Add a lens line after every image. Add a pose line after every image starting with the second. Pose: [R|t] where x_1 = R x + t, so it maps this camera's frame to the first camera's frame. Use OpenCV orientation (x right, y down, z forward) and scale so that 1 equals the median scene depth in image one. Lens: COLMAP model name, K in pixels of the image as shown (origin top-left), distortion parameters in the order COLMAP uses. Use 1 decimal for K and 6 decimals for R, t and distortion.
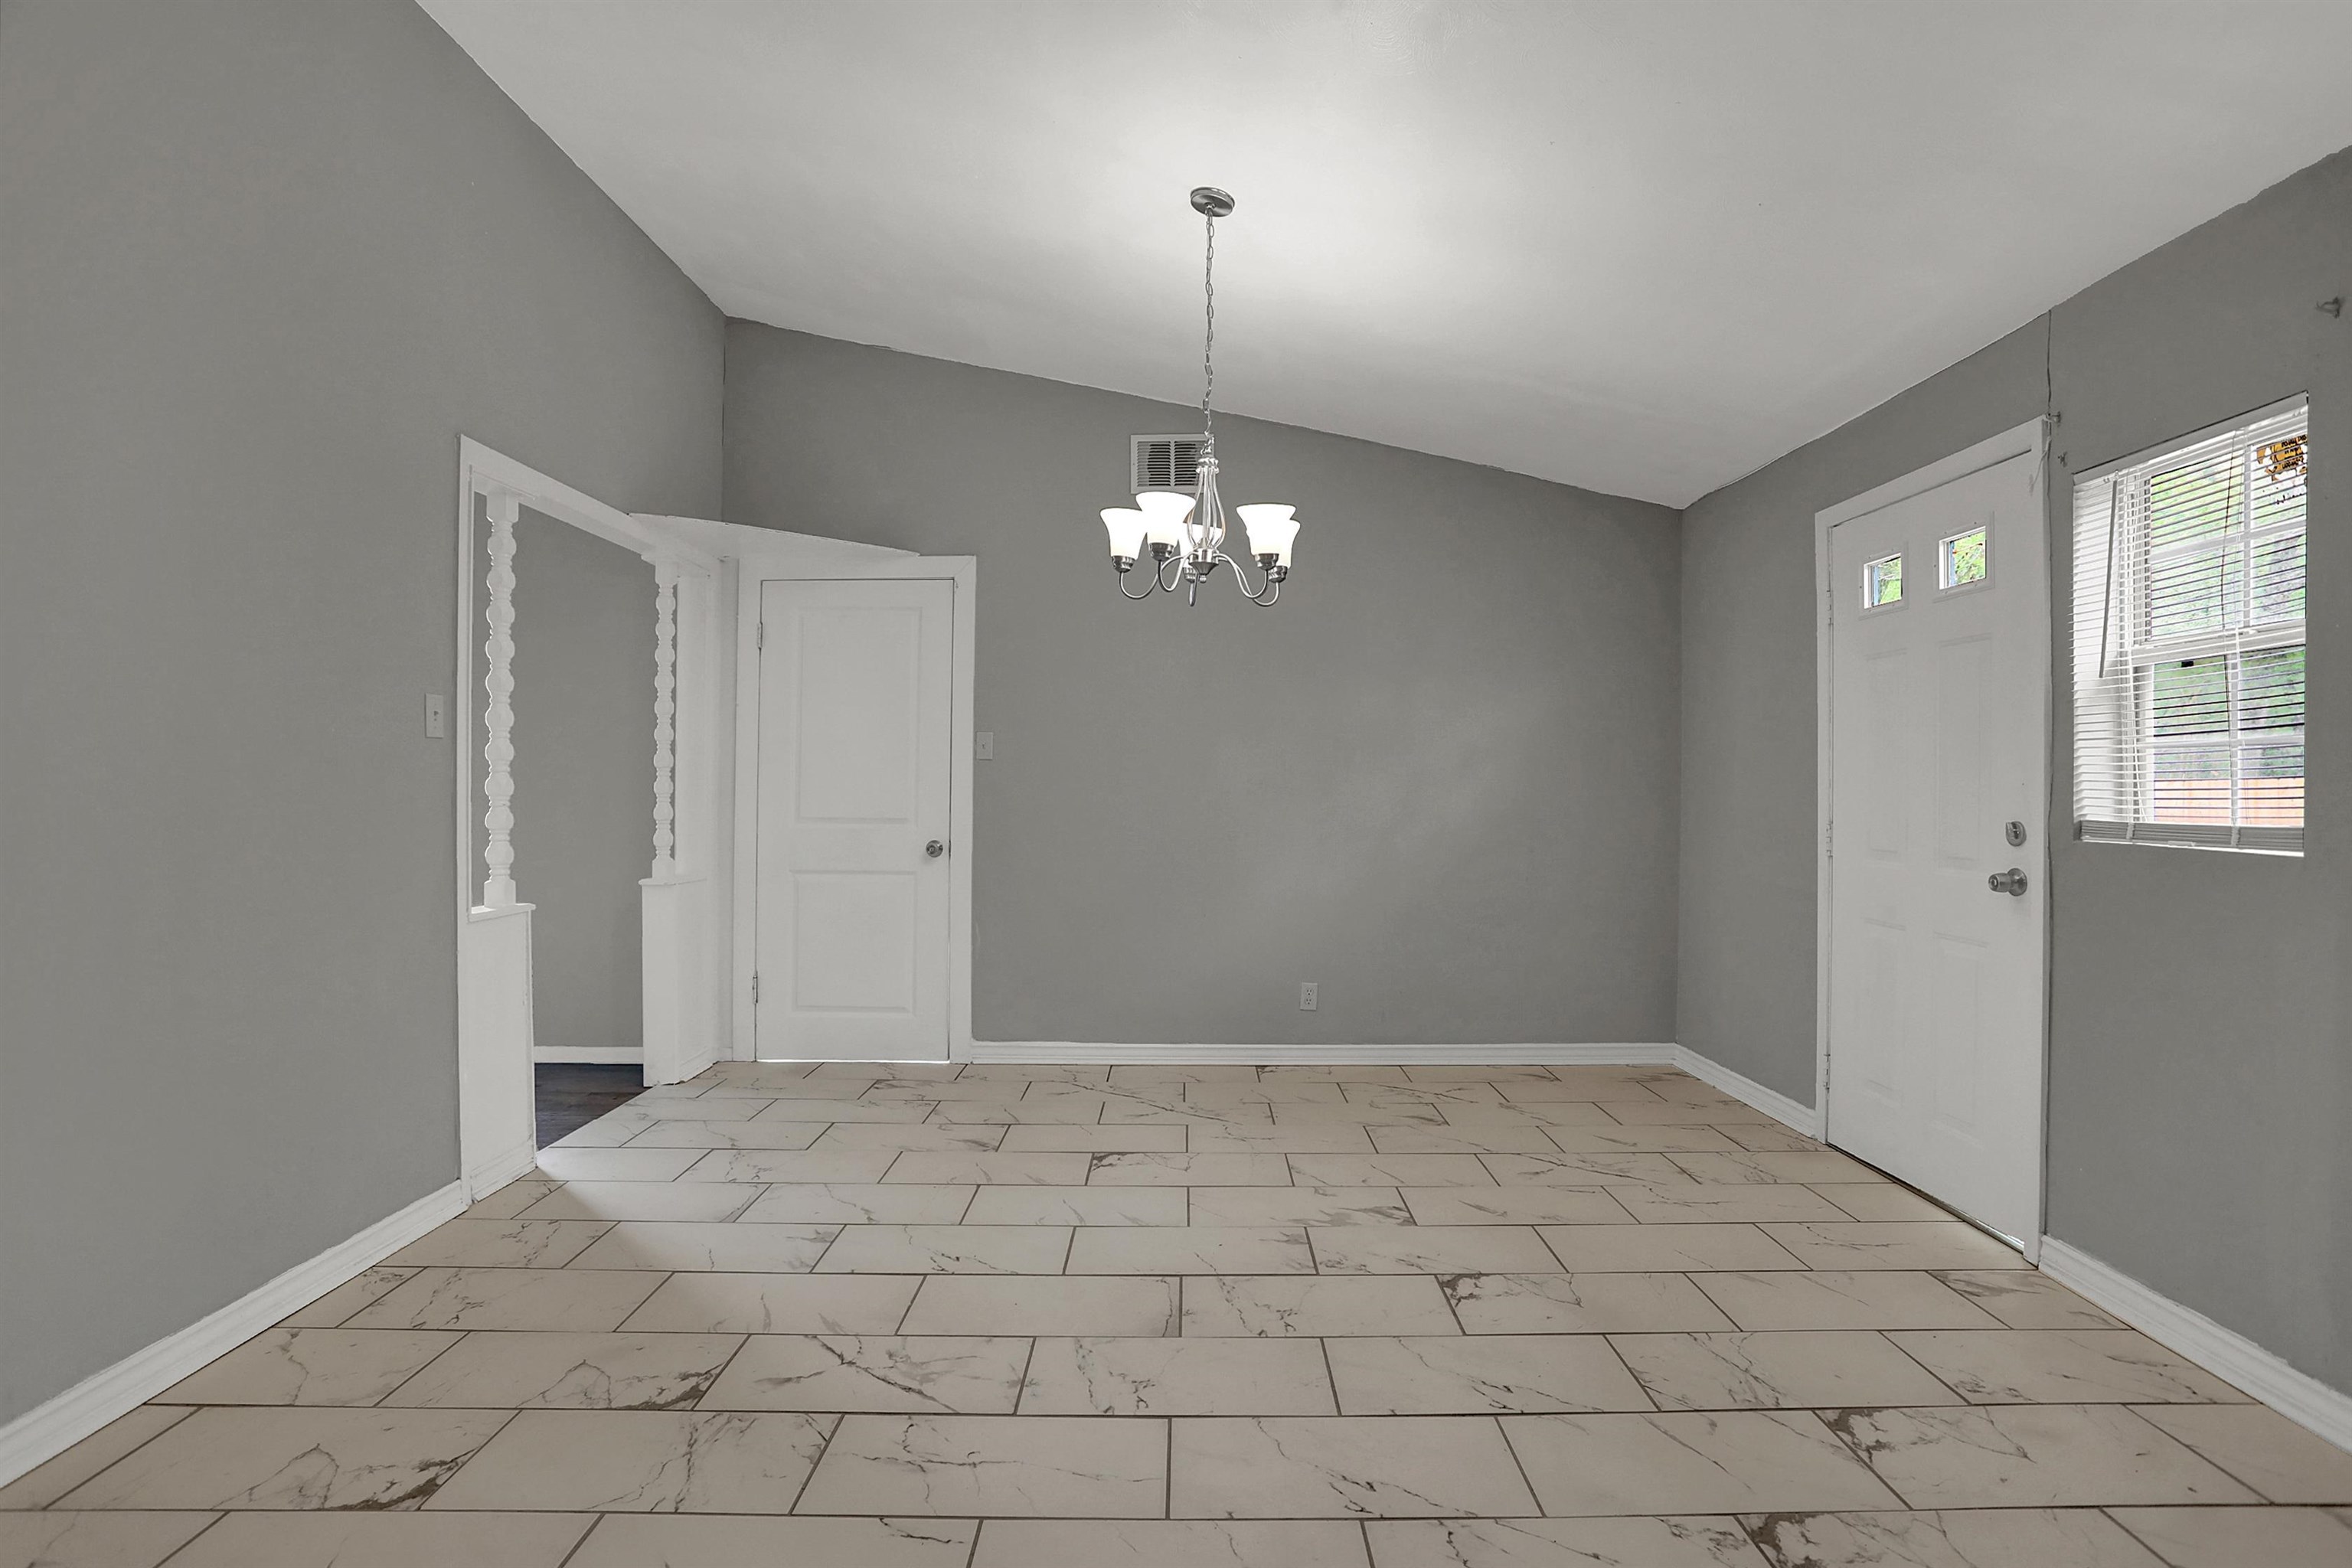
lens RADIAL K [[1176.4, 0, 1192.1], [0, 1176.4, 795.7], [0, 0, 1]] dist [-0.083568, 0.036297]
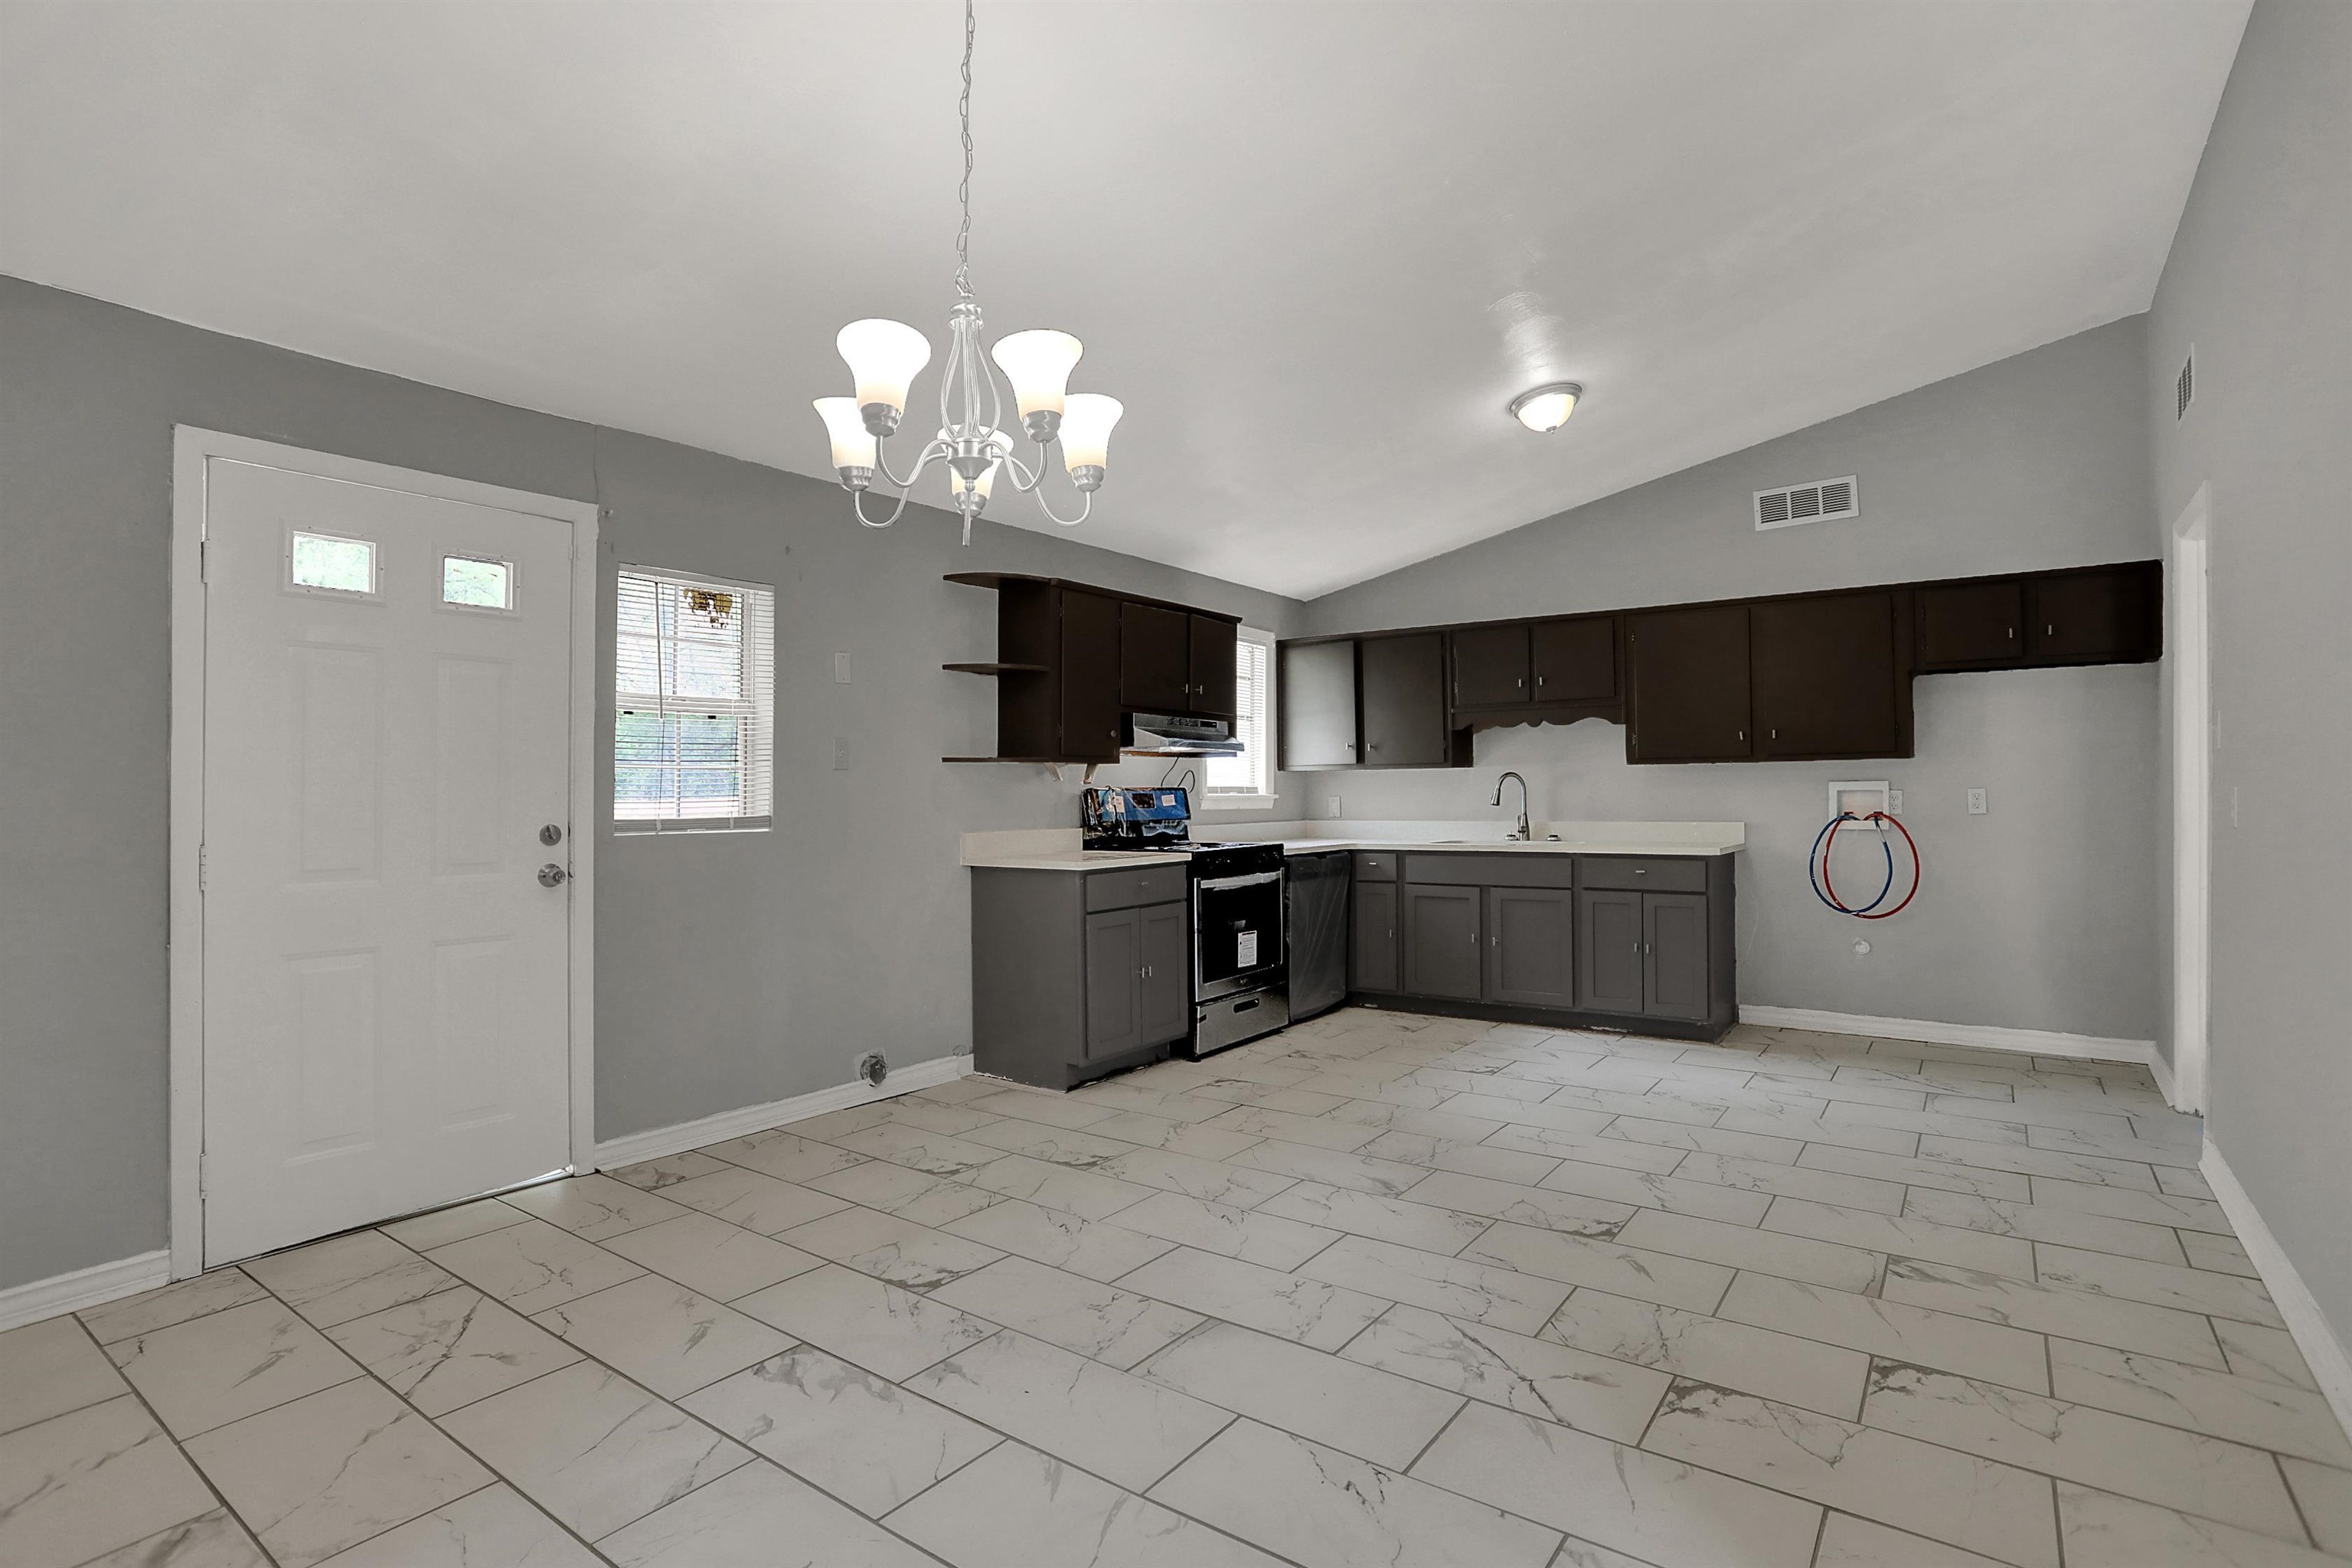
lens RADIAL K [[1159.0, 0, 1182.2], [0, 1159.0, 786.3], [0, 0, 1]] dist [-0.074888, 0.034086]
pose [[-0.807685, 0.005673, 0.589588, -0.521652], [0.009761, 0.999945, 0.003750, -0.015487], [-0.589534, 0.008784, -0.807696, 1.599269]]
